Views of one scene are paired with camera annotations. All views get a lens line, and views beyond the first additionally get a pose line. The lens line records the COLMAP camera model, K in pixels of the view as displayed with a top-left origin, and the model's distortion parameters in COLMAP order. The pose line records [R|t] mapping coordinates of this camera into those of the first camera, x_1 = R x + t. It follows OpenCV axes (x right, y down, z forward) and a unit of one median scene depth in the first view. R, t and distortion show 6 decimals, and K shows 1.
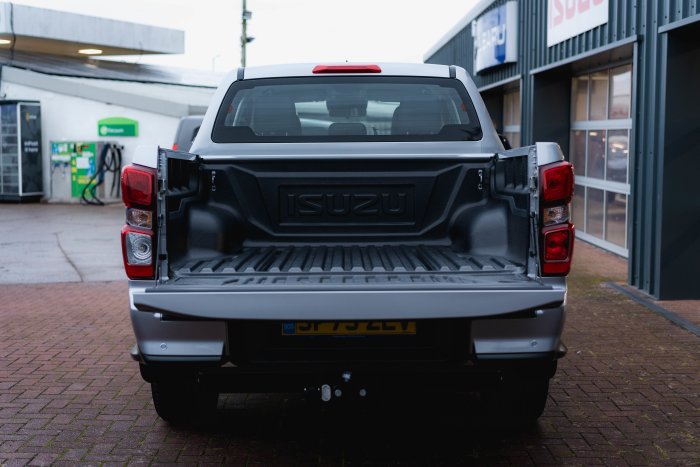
lens RADIAL K [[1092.7, 0, 350.0], [0, 1092.7, 233.5], [0, 0, 1]] dist [0.010831, -0.053217]
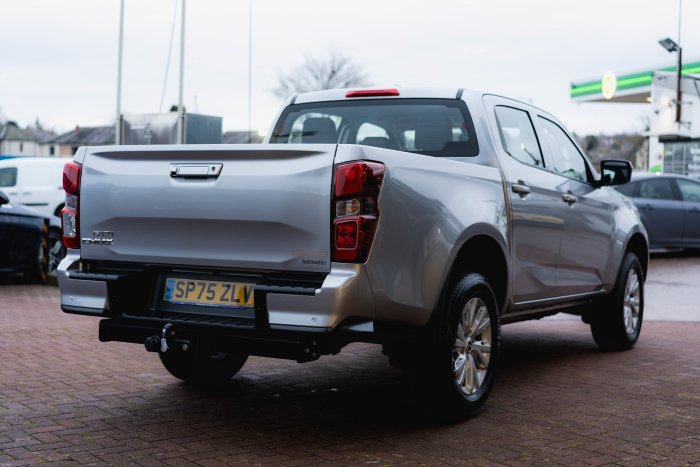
lens RADIAL K [[1092.7, 0, 350.0], [0, 1092.7, 233.5], [0, 0, 1]] dist [0.010831, -0.053217]
pose [[0.868763, 0.039578, -0.493644, 0.508597], [-0.065204, 0.997265, -0.034796, 0.032950], [0.490916, 0.062417, 0.868968, 0.017223]]
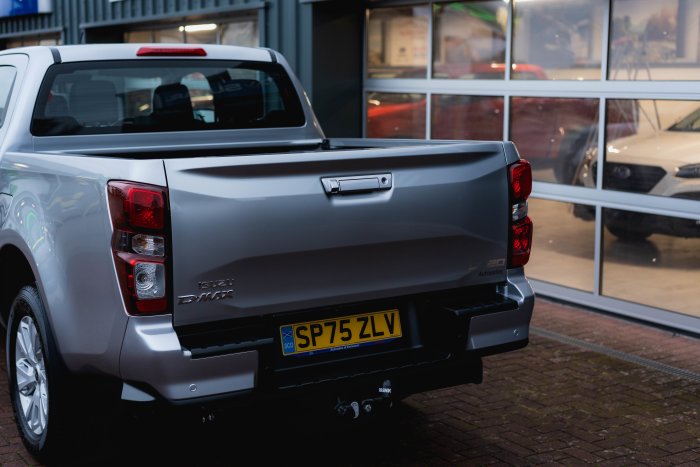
lens RADIAL K [[1092.7, 0, 350.0], [0, 1092.7, 233.5], [0, 0, 1]] dist [0.010831, -0.053217]
pose [[0.853058, -0.075369, 0.516344, -0.341725], [0.046521, 0.996558, 0.068608, -0.050879], [-0.519737, -0.034506, 0.853629, 0.121999]]
